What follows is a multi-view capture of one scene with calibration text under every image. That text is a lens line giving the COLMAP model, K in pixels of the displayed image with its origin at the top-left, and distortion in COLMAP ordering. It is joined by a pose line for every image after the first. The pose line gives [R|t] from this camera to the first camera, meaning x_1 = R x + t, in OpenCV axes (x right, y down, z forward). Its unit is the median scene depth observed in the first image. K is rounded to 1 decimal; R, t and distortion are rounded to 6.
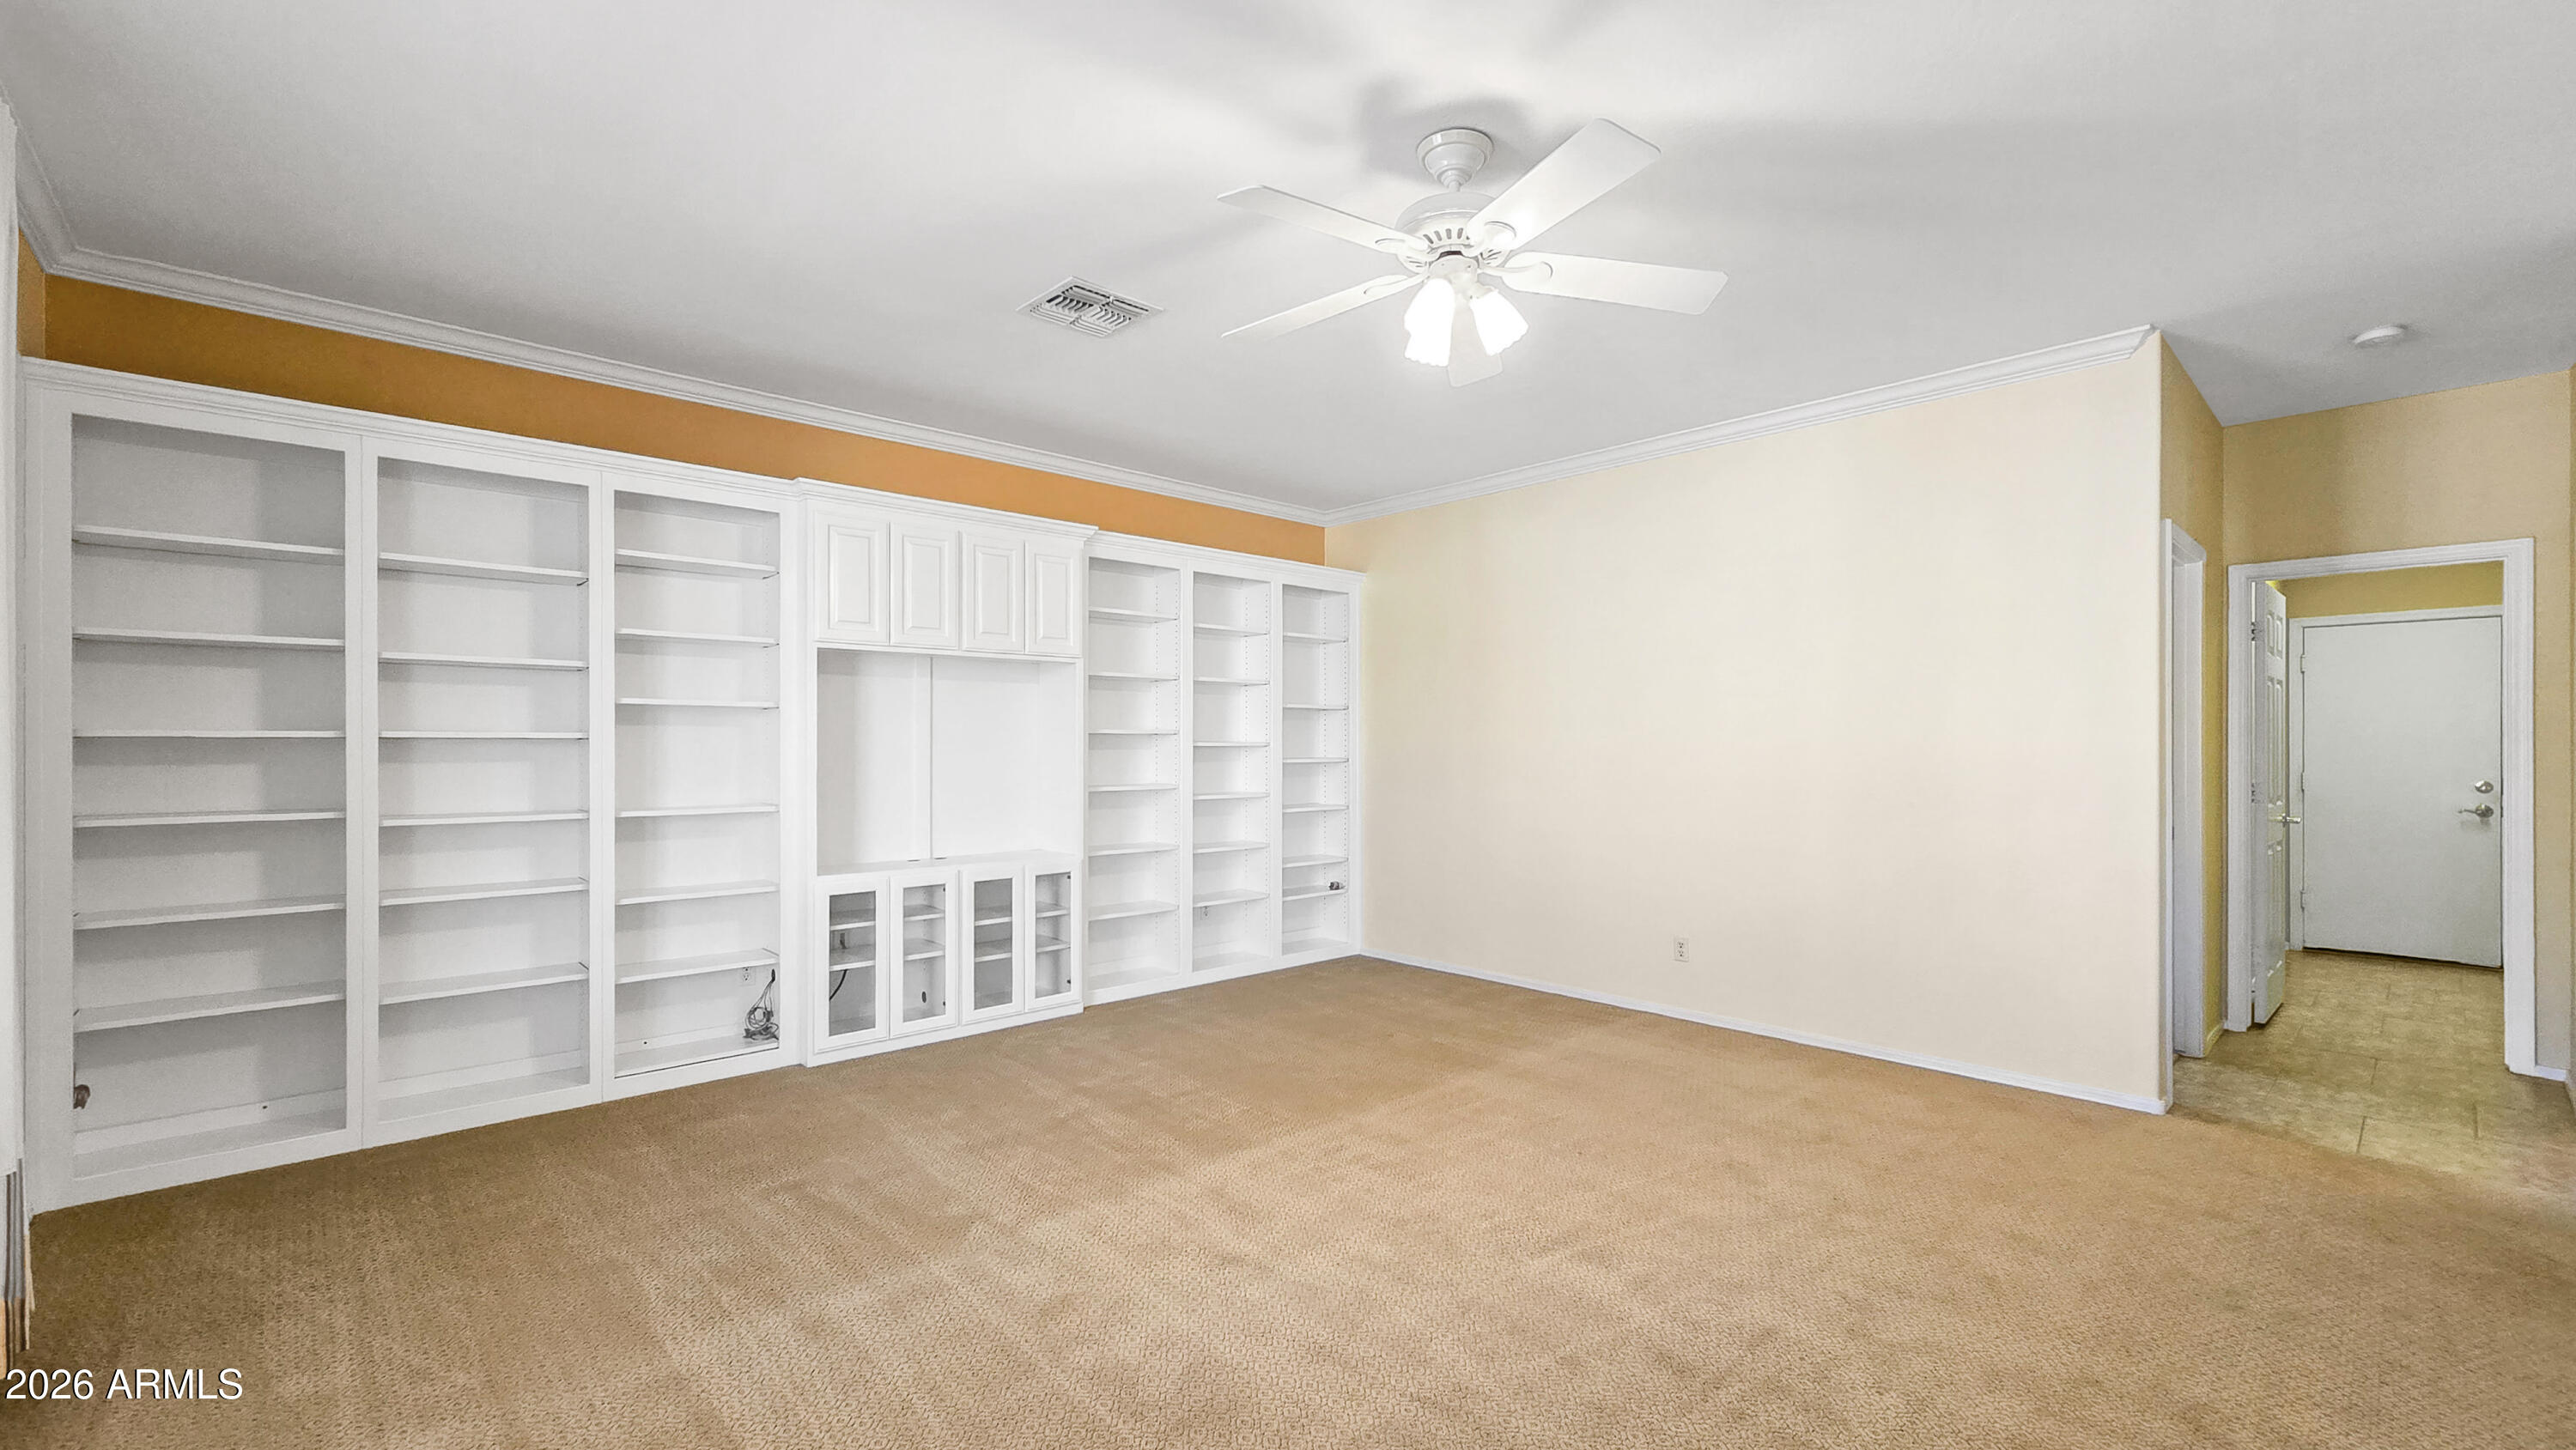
lens RADIAL K [[1041.2, 0, 1298.7], [0, 1041.2, 742.9], [0, 0, 1]] dist [-0.004404, 0.000027]
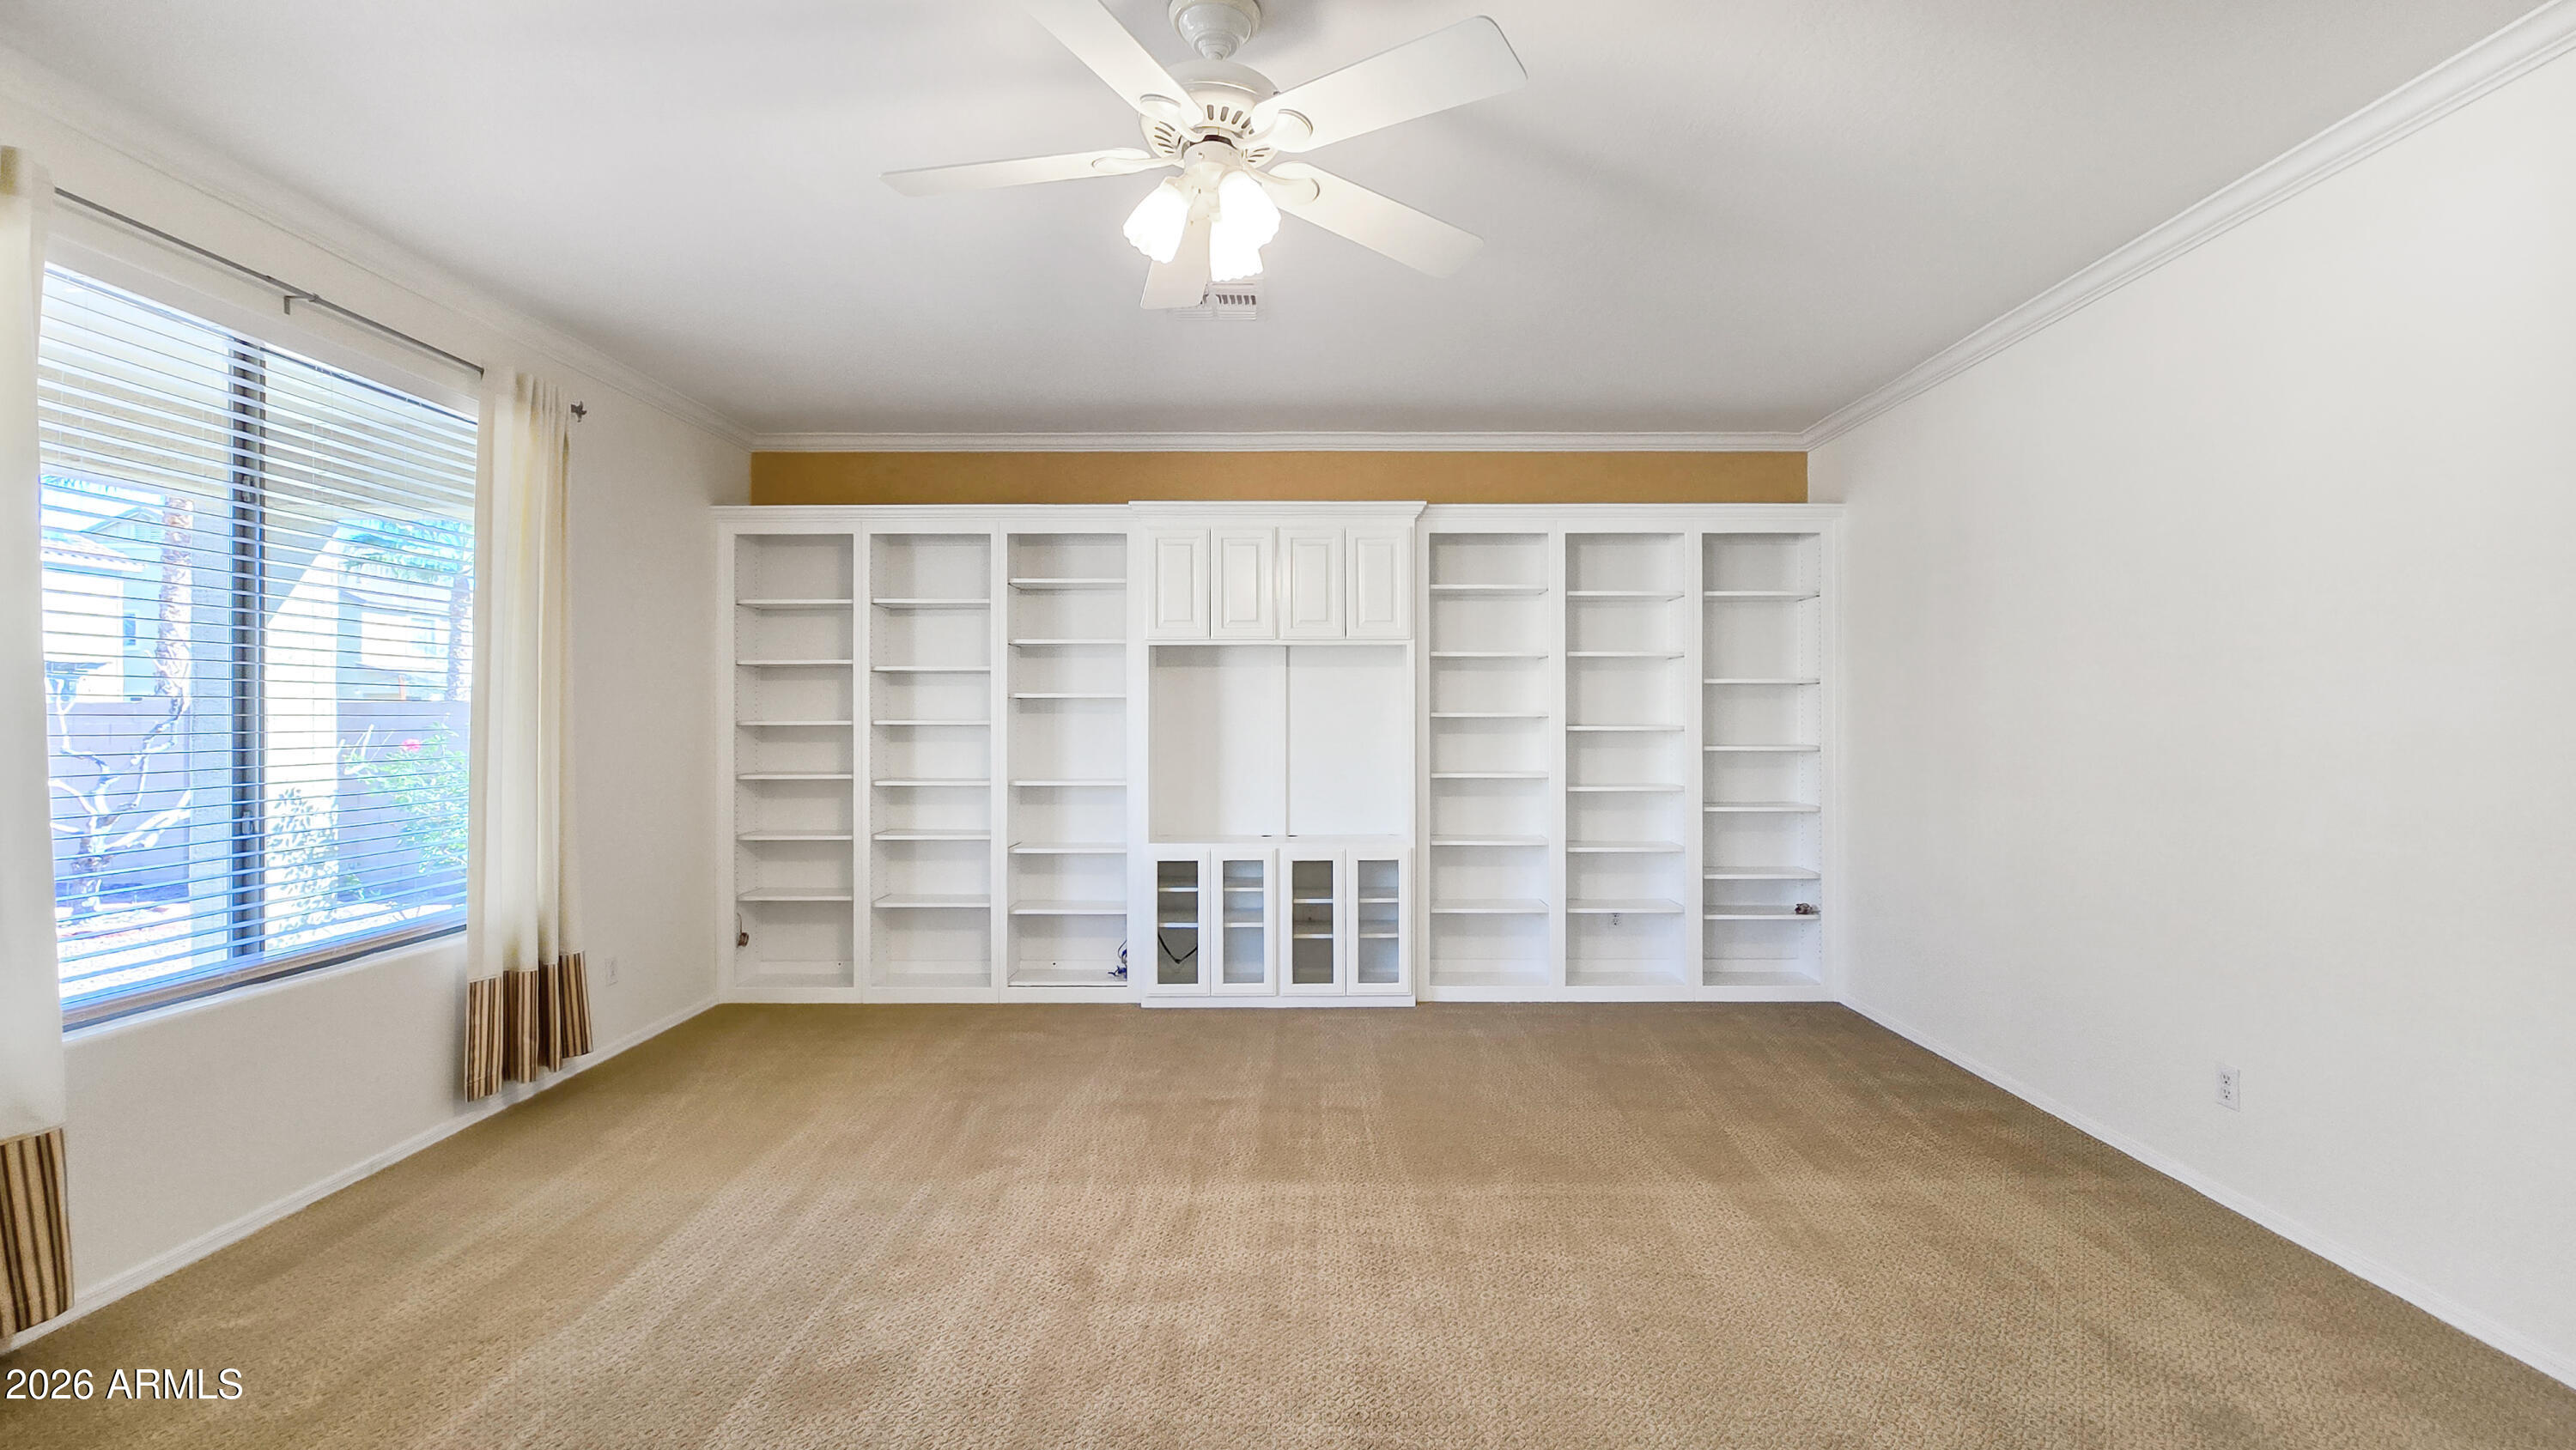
lens RADIAL K [[1041.2, 0, 1292.5], [0, 1041.2, 717.9], [0, 0, 1]] dist [-0.004404, 0.000027]
pose [[0.738088, -0.001587, -0.674703, 0.435397], [0.001231, 0.999999, -0.001005, -0.010286], [0.674703, -0.000089, 0.738089, 0.255387]]
